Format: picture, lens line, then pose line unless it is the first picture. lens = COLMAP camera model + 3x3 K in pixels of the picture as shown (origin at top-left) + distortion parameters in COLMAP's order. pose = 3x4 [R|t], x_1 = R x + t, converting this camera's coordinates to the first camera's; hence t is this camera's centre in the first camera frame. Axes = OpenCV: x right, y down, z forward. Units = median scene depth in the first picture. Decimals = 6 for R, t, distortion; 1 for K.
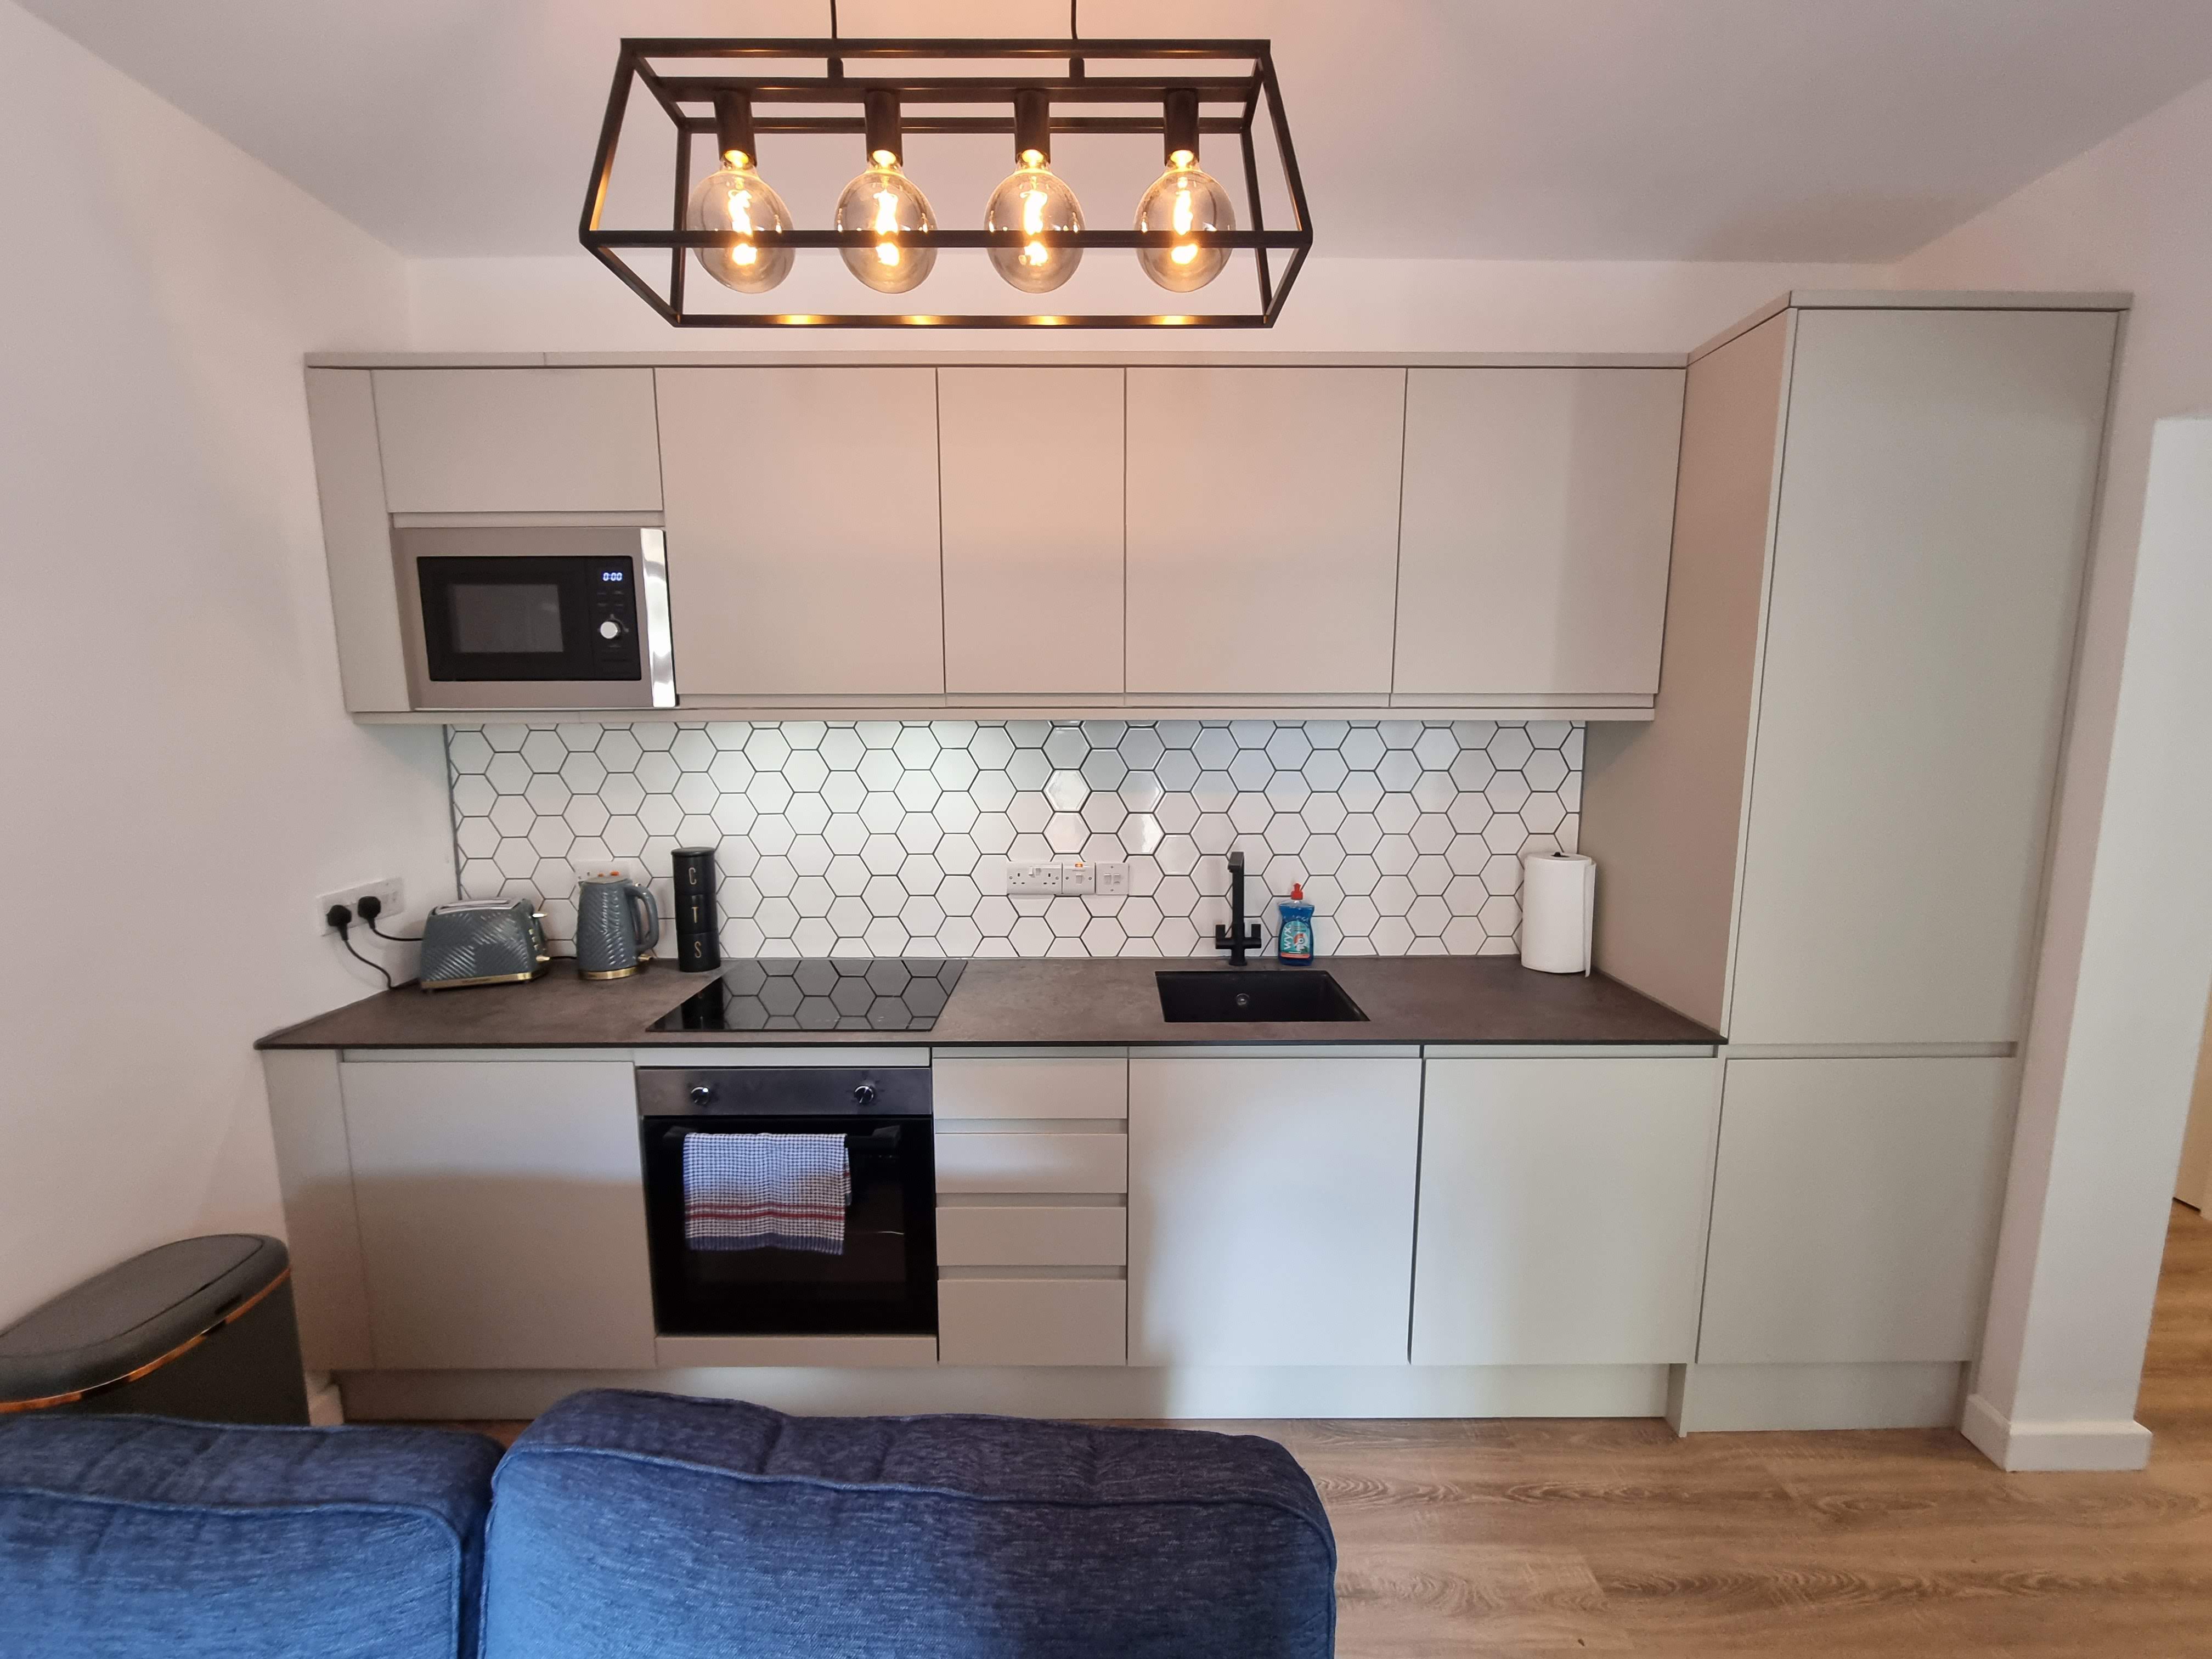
lens RADIAL K [[905.8, 0, 1105.1], [0, 905.8, 832.2], [0, 0, 1]] dist [0.002586, 0.000091]
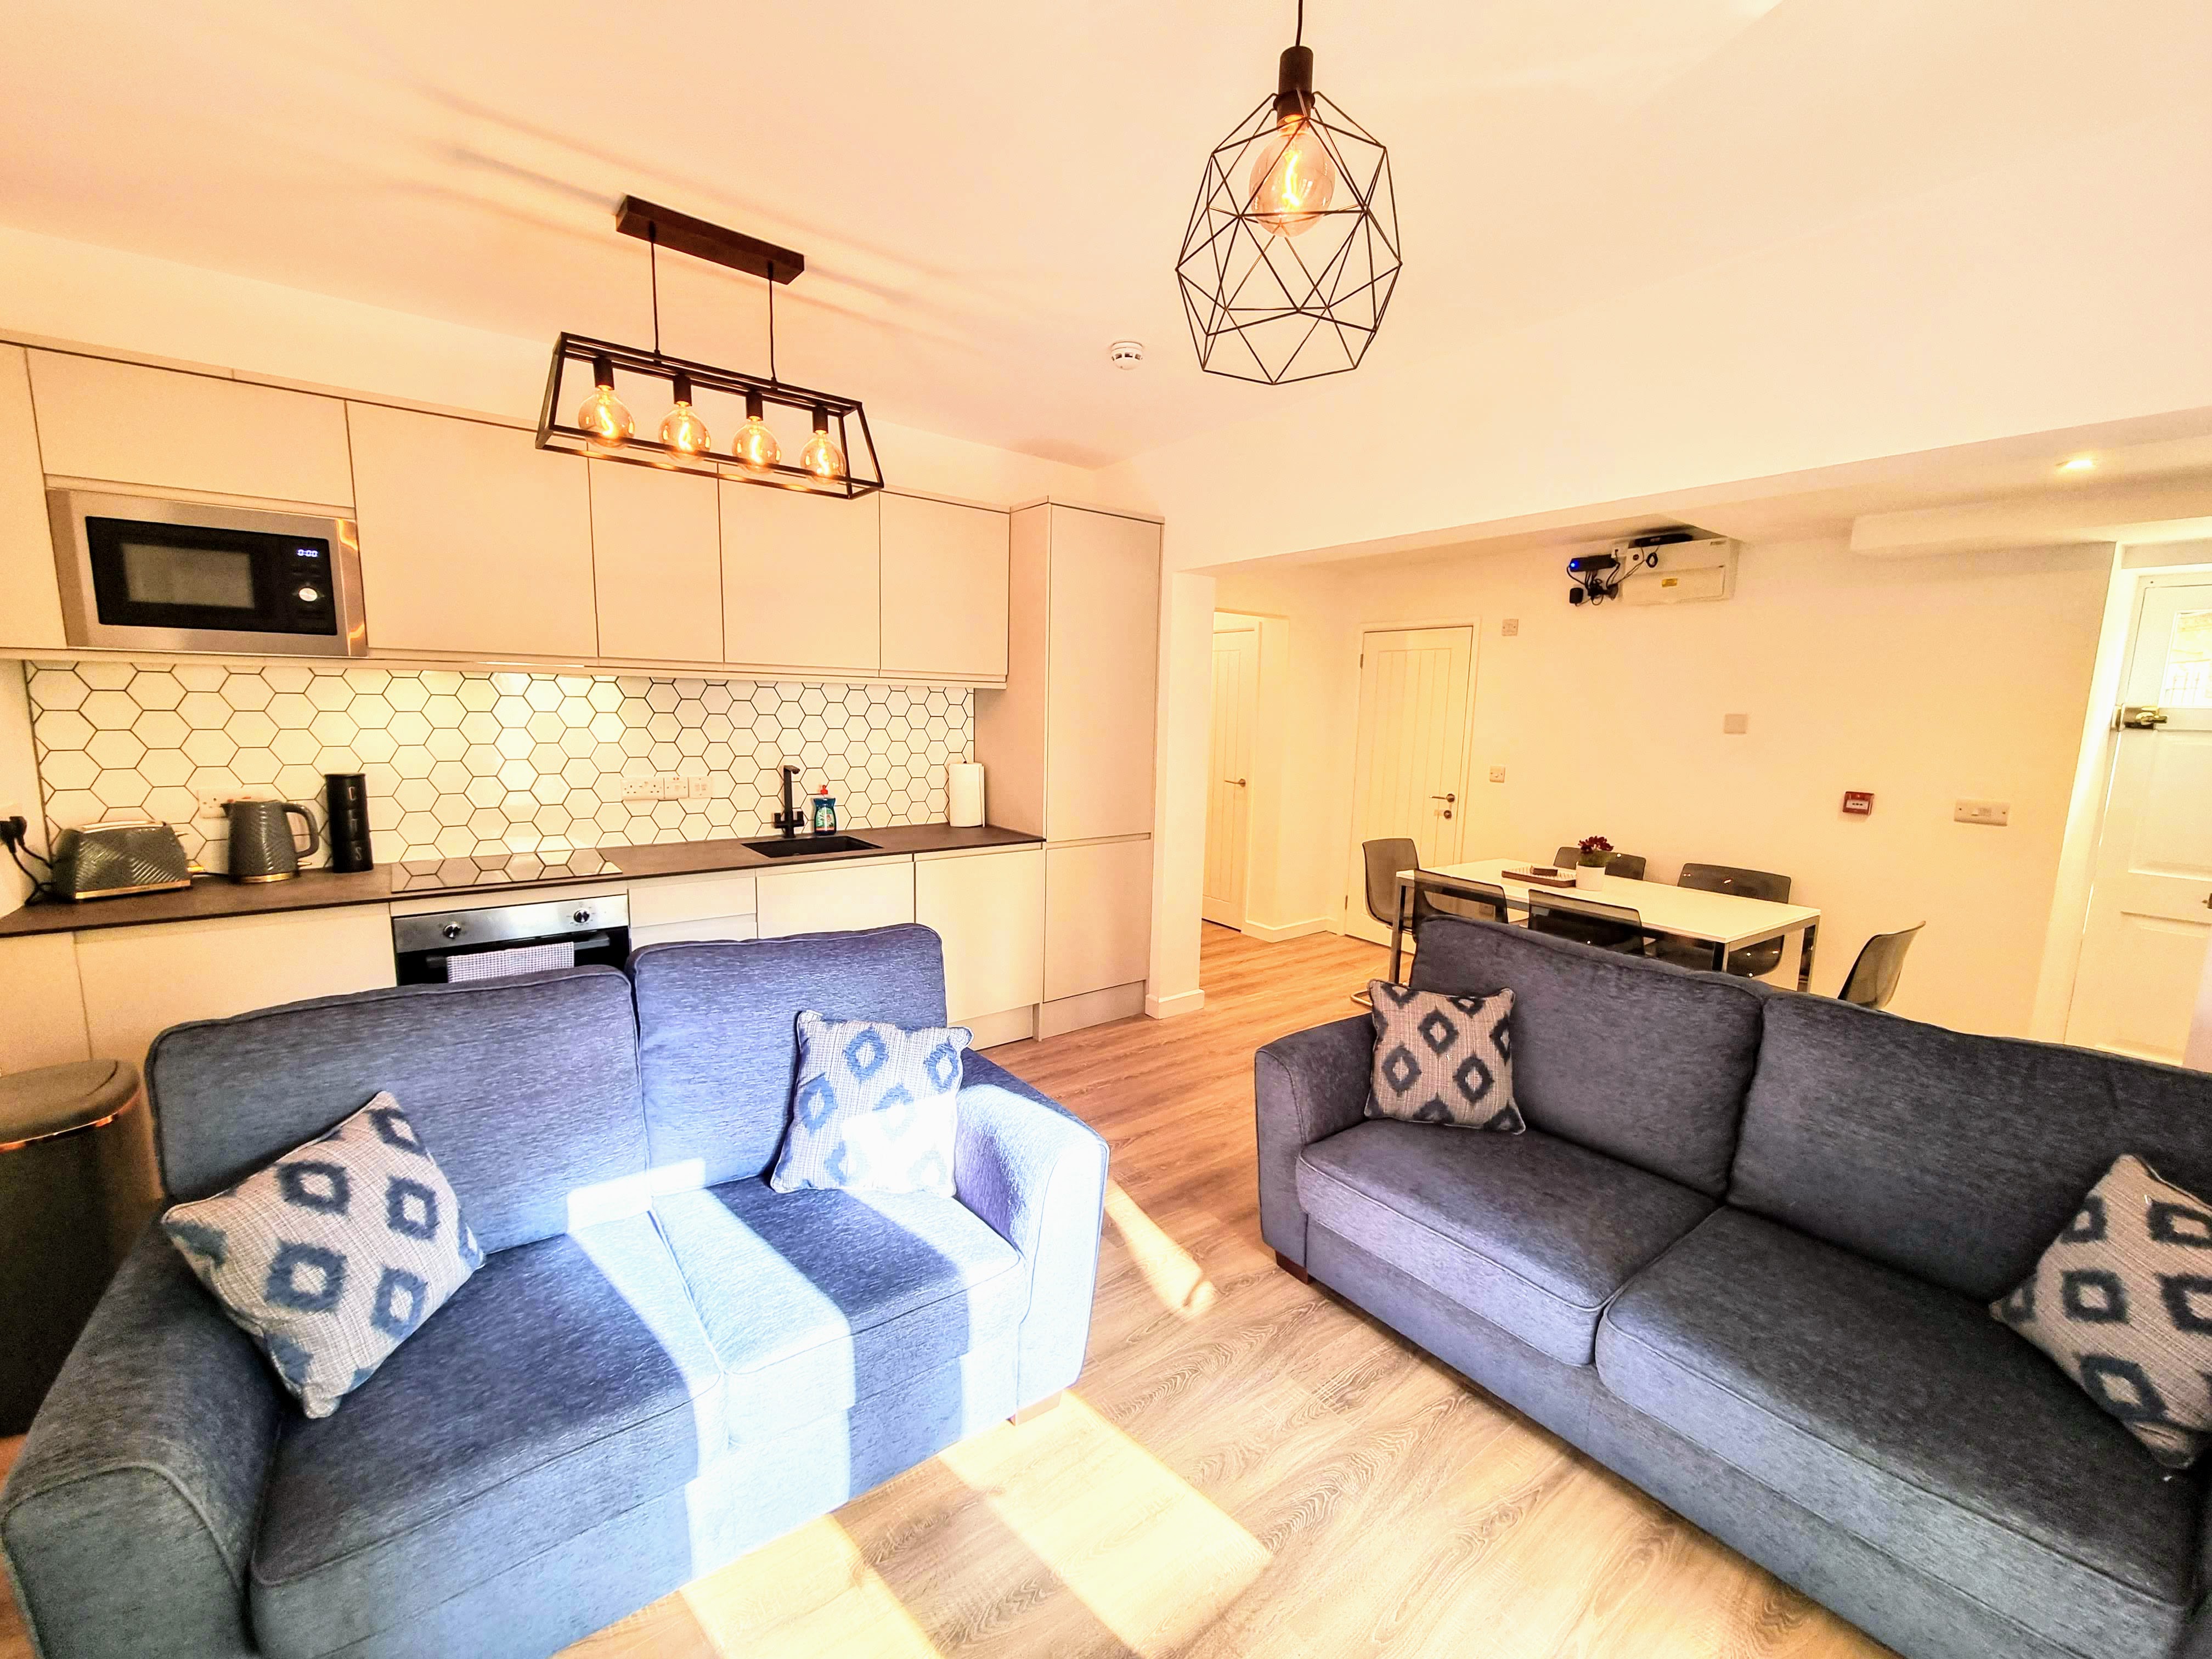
lens RADIAL K [[905.8, 0, 1106.4], [0, 905.8, 830.4], [0, 0, 1]] dist [0.002586, 0.000091]
pose [[0.790773, -0.067593, 0.608367, -0.388344], [0.058833, 0.997676, 0.034375, 0.114400], [-0.609276, 0.008609, 0.792911, -0.607664]]
